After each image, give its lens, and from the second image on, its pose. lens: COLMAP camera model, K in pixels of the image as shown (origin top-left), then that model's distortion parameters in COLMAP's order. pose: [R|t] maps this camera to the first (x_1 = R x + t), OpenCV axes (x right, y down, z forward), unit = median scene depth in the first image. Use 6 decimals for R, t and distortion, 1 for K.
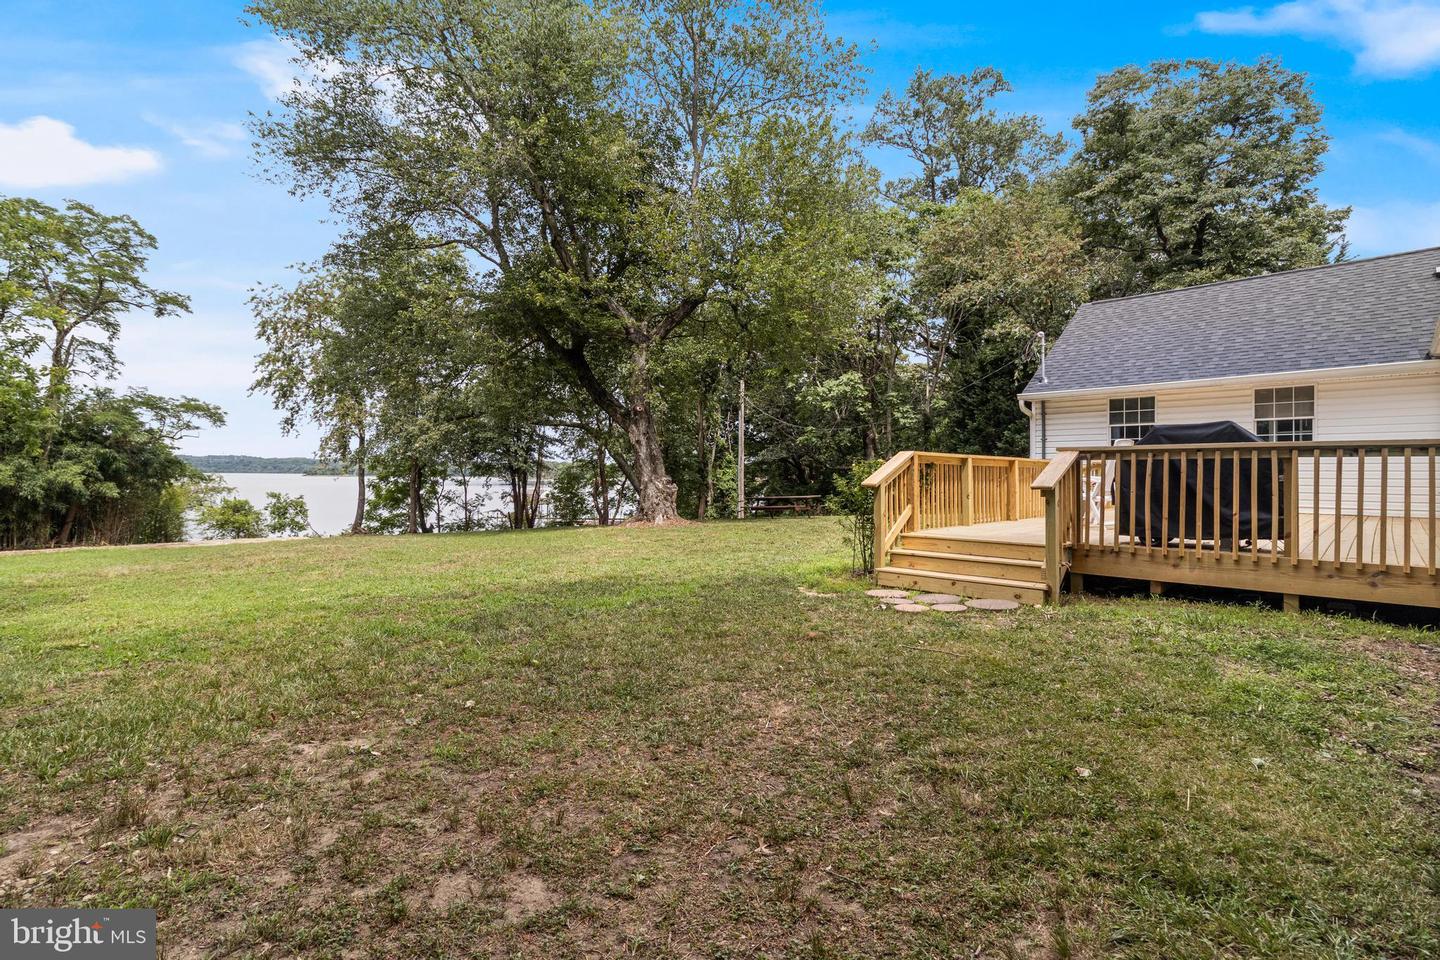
lens RADIAL K [[685.0, 0, 721.4], [0, 685.0, 472.8], [0, 0, 1]] dist [0.009034, 0.001019]
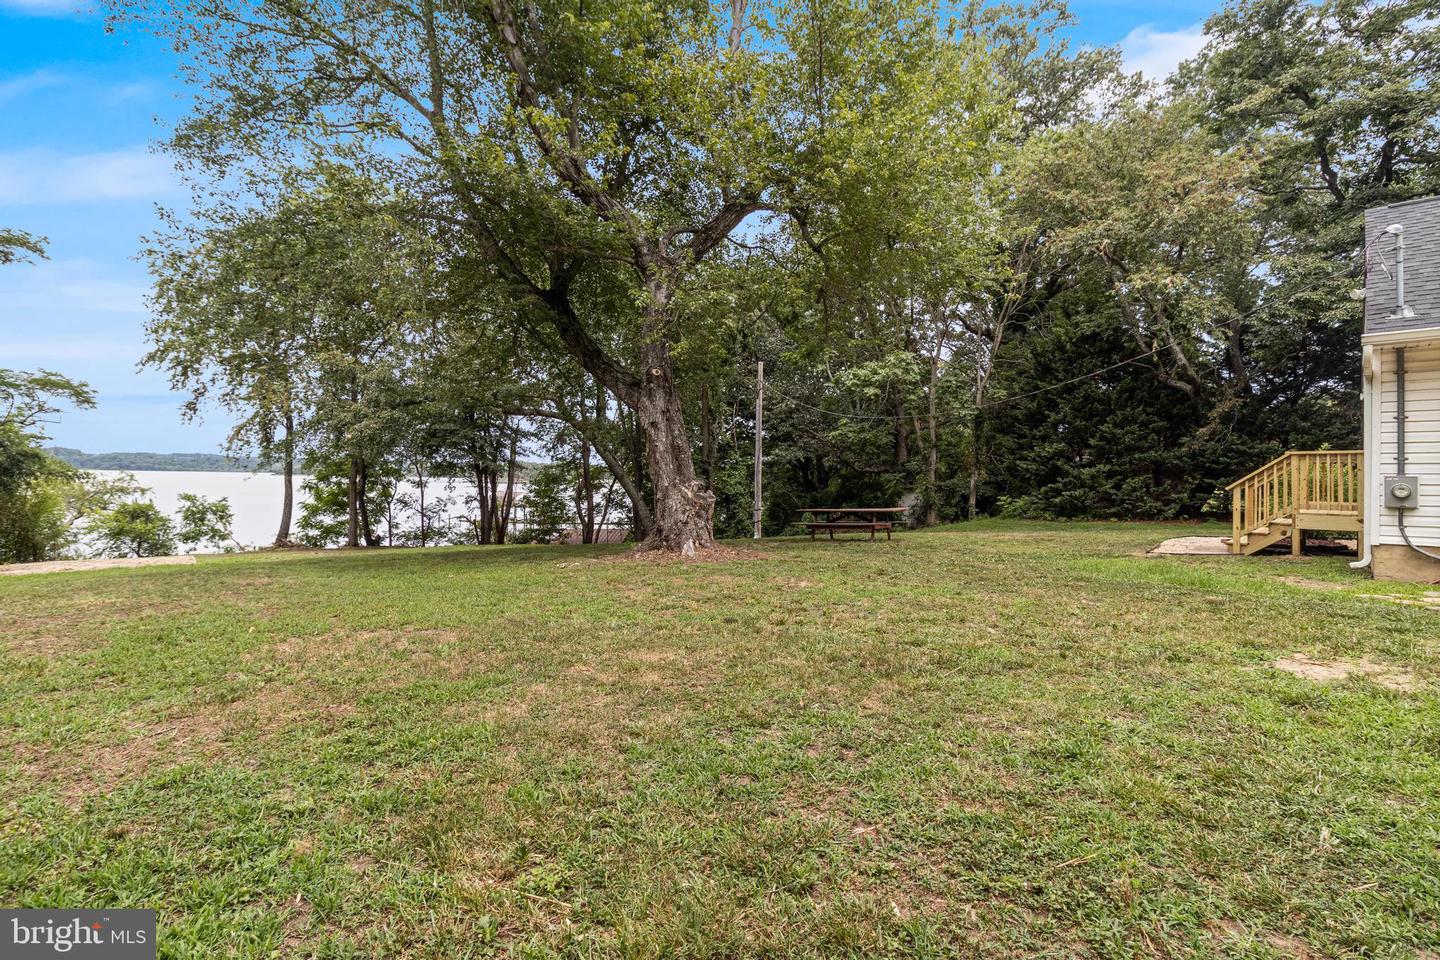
lens RADIAL K [[685.0, 0, 720.4], [0, 685.0, 479.7], [0, 0, 1]] dist [0.009034, 0.001019]
pose [[0.999609, 0.007742, 0.026865, -0.034847], [-0.007915, 0.999949, 0.006350, 0.000848], [-0.026815, -0.006560, 0.999619, 0.165803]]
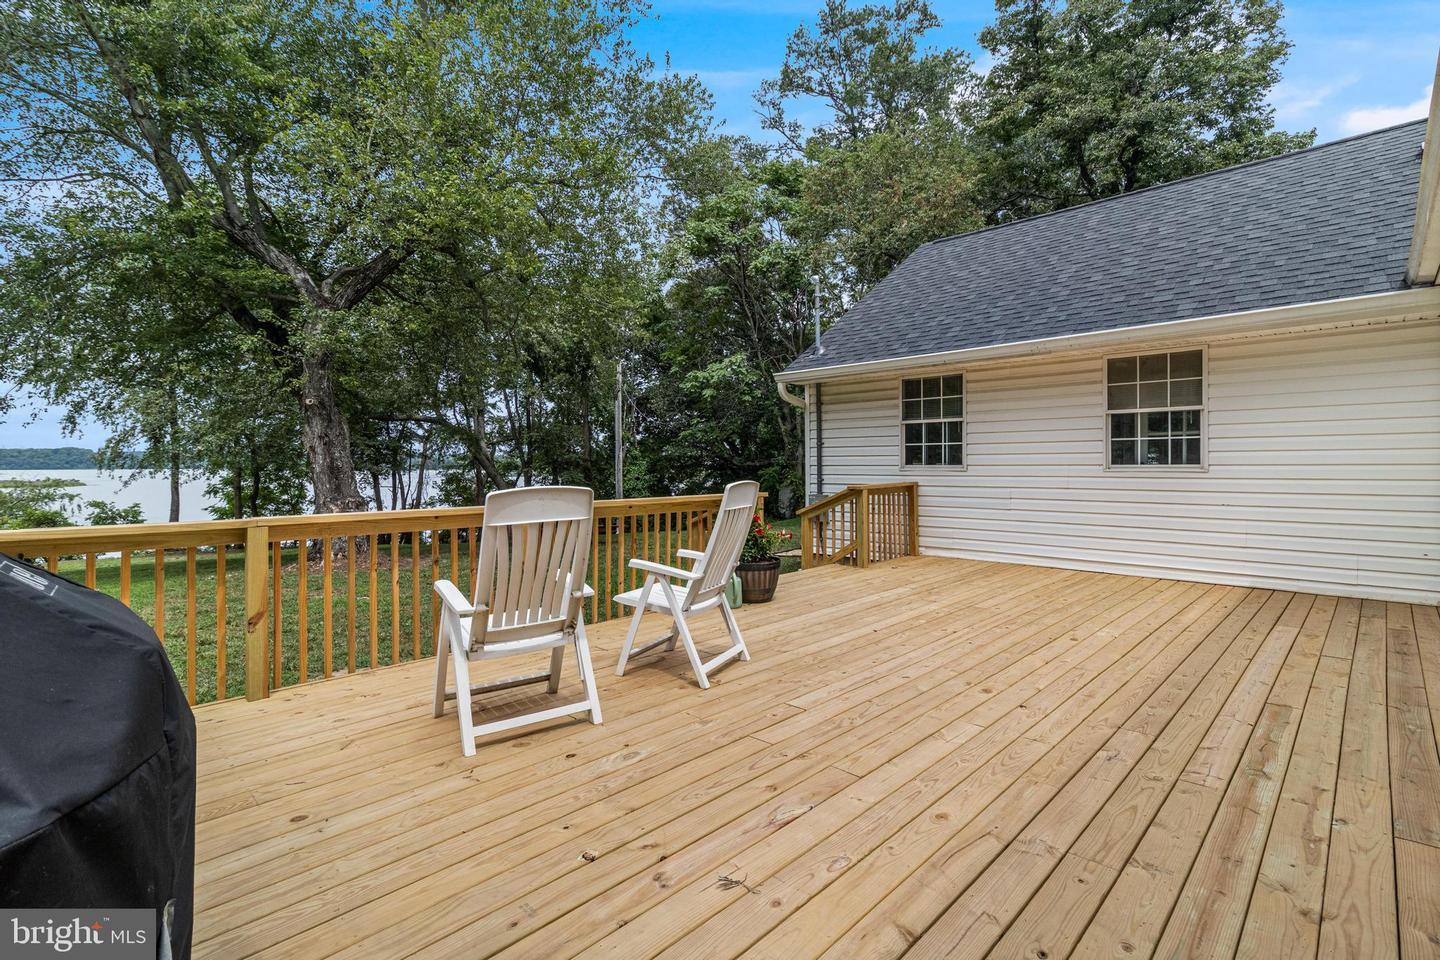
lens RADIAL K [[685.0, 0, 726.6], [0, 685.0, 474.0], [0, 0, 1]] dist [0.009034, 0.001019]
pose [[0.999817, -0.013011, 0.014009, 0.136167], [0.012751, 0.999748, 0.018492, -0.012166], [-0.014246, -0.018310, 0.999731, 0.131605]]
